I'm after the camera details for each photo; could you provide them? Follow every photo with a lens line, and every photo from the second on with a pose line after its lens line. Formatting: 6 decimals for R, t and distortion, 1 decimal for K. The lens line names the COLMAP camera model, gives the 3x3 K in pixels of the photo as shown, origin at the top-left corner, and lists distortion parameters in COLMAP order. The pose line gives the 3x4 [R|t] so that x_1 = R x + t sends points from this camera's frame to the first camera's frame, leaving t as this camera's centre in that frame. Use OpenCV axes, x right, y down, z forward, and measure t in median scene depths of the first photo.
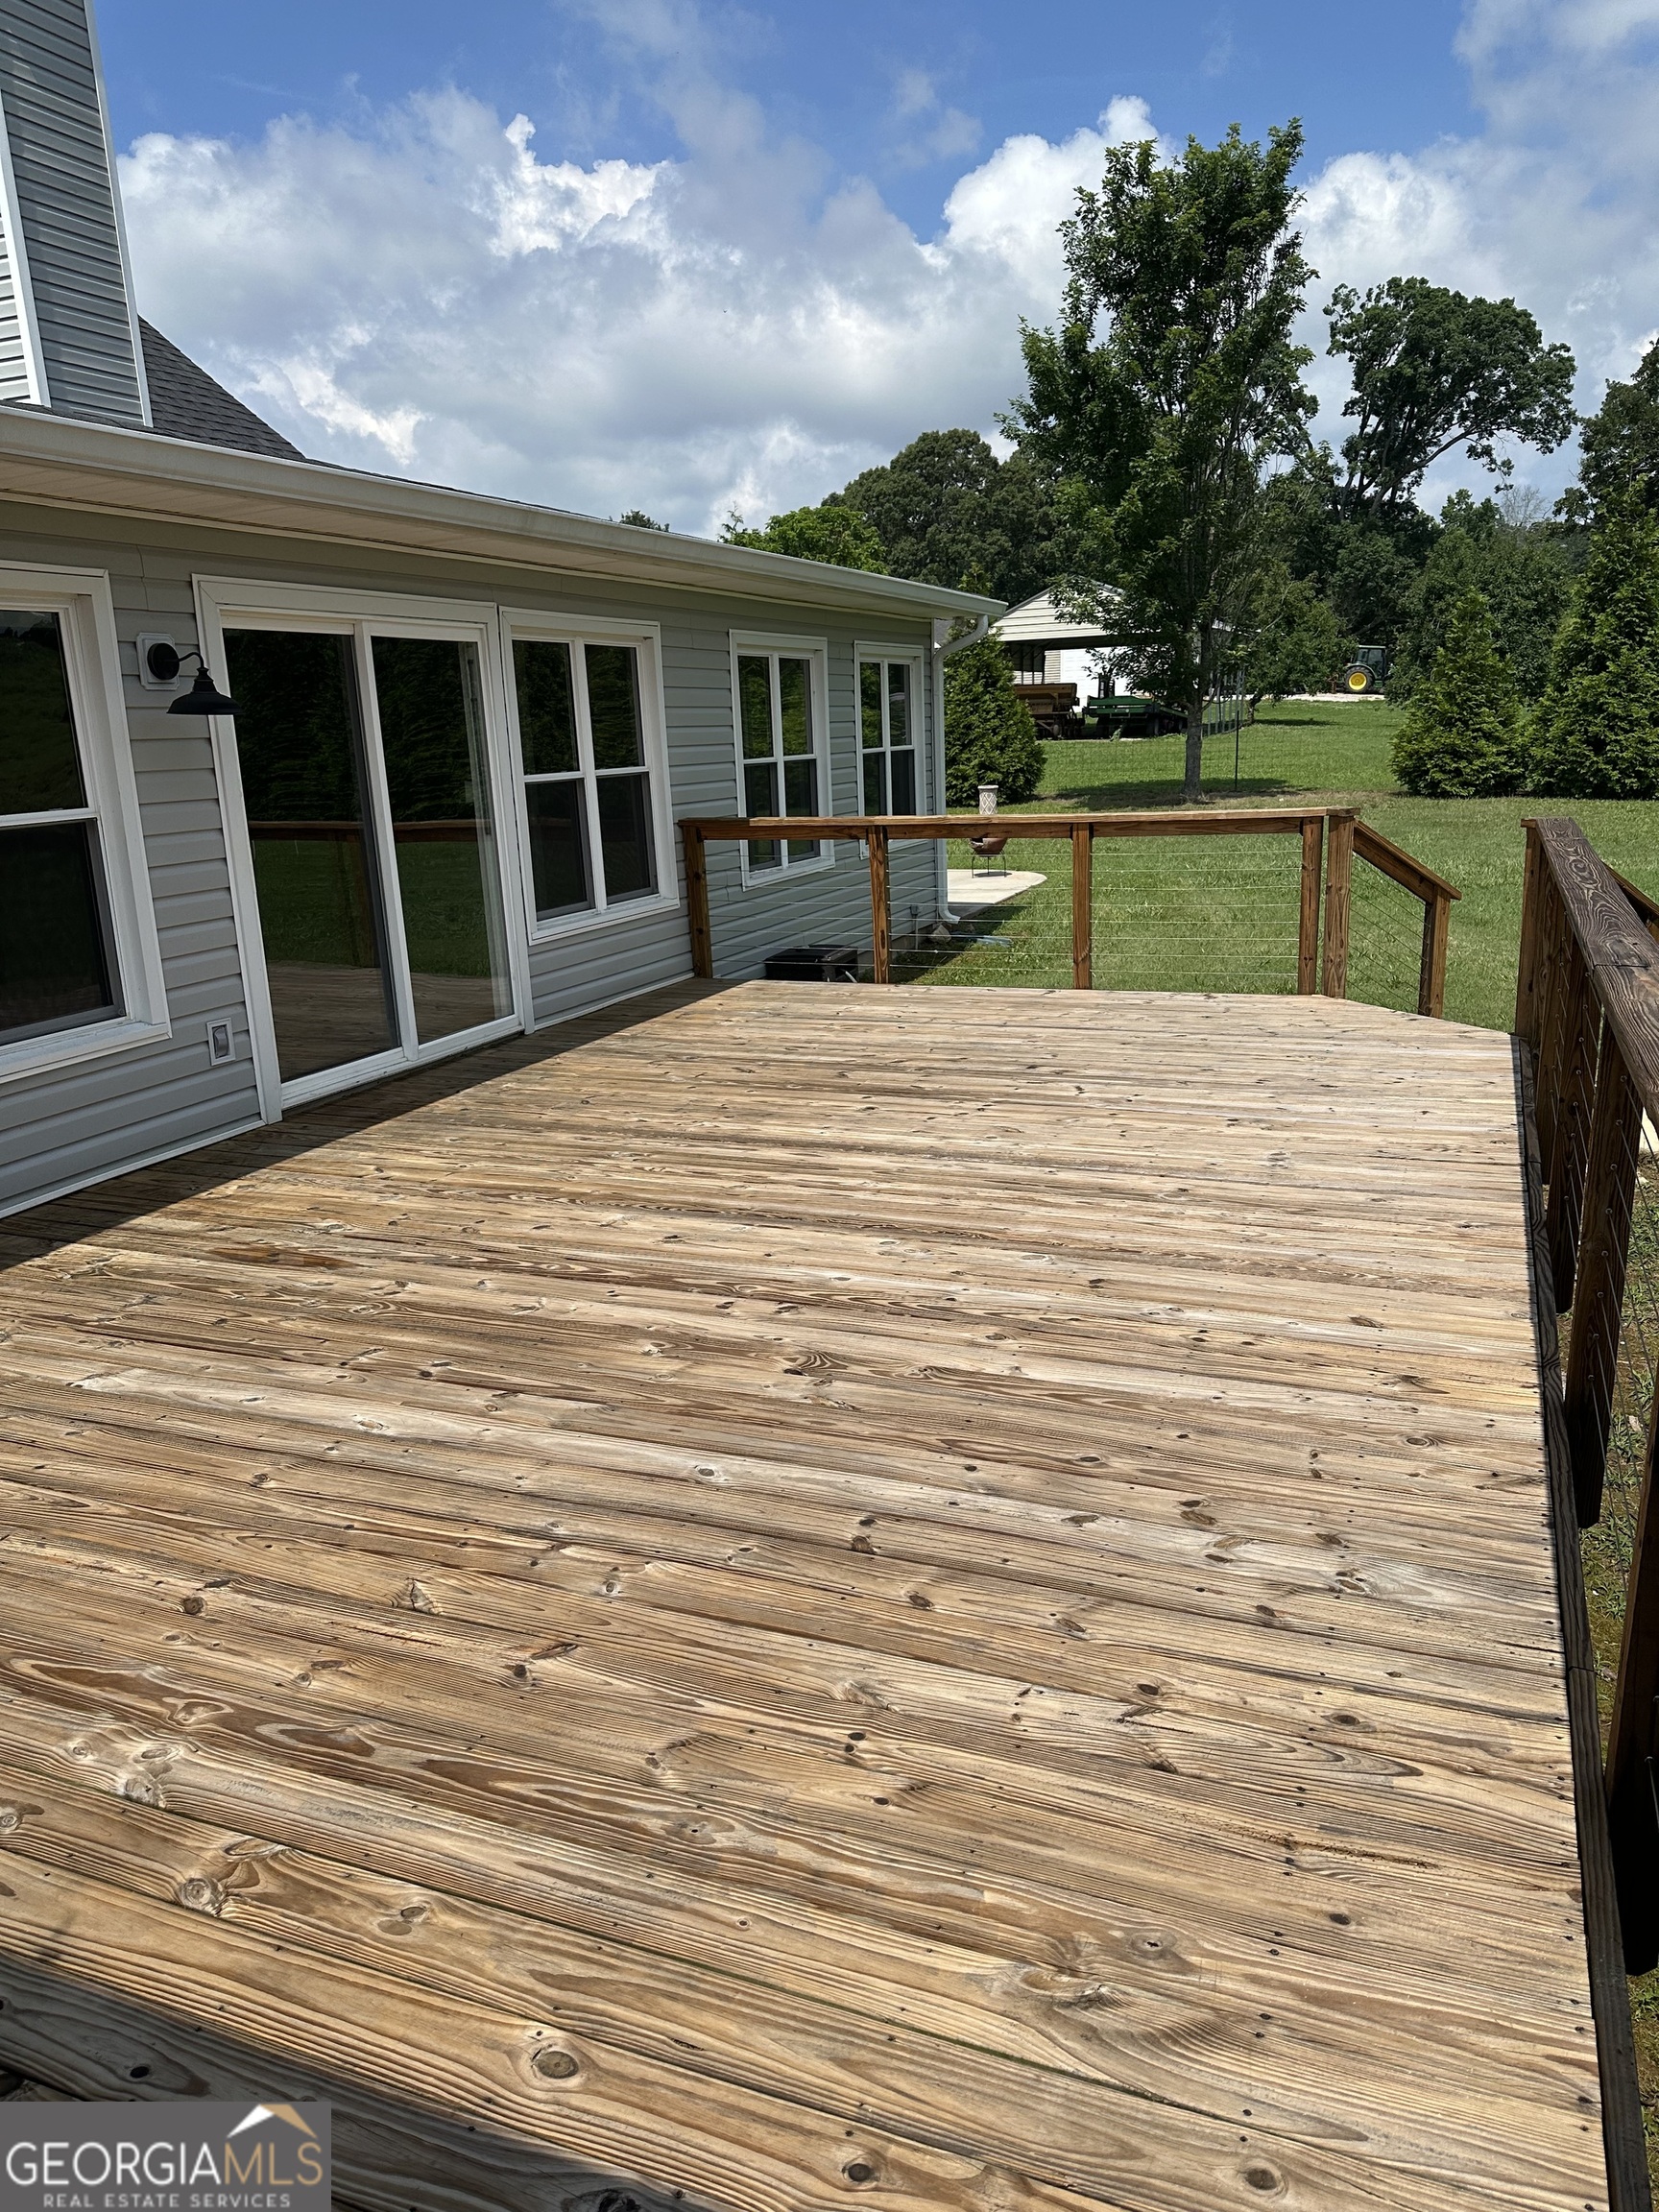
lens RADIAL K [[1613.5, 0, 829.5], [0, 1613.5, 1106.0], [0, 0, 1]] dist [-0.001391, -0.003640]
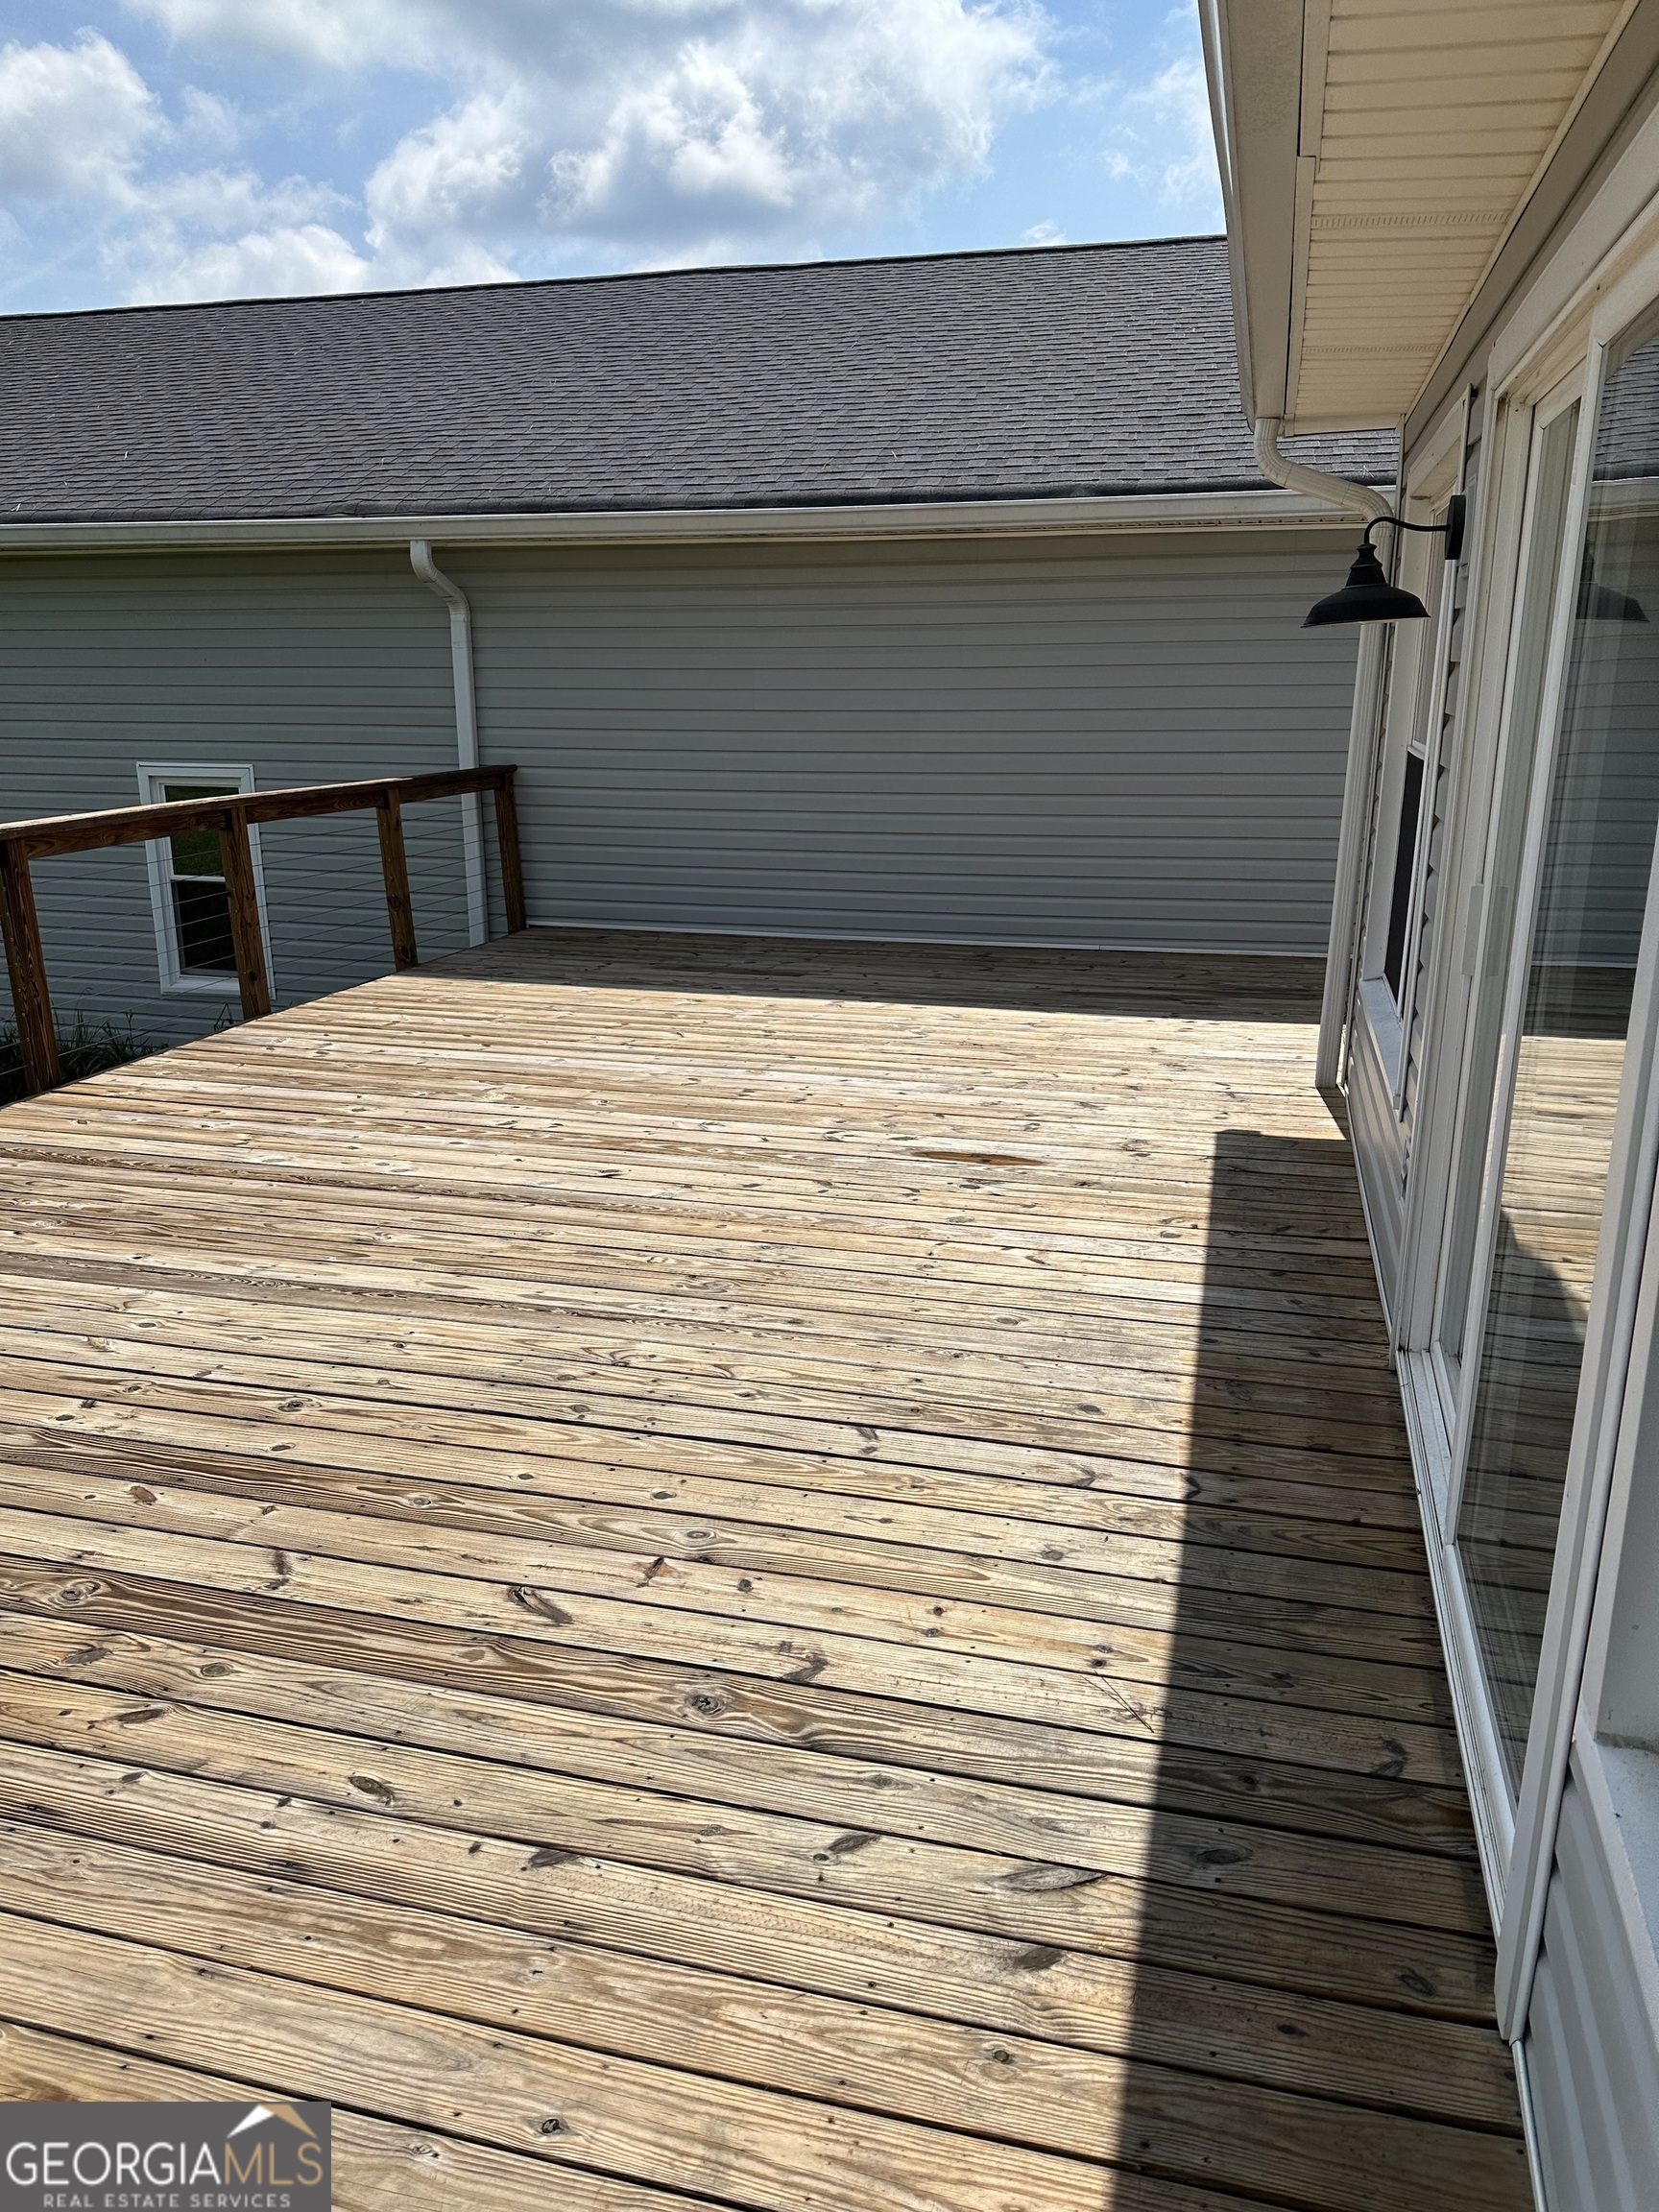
lens RADIAL K [[1613.5, 0, 829.5], [0, 1613.5, 1106.0], [0, 0, 1]] dist [-0.001391, -0.003640]
pose [[-0.991847, 0.069937, -0.106529, -0.111744], [0.010271, 0.877104, 0.480191, -0.389293], [0.127021, 0.475182, -0.870671, 1.637731]]
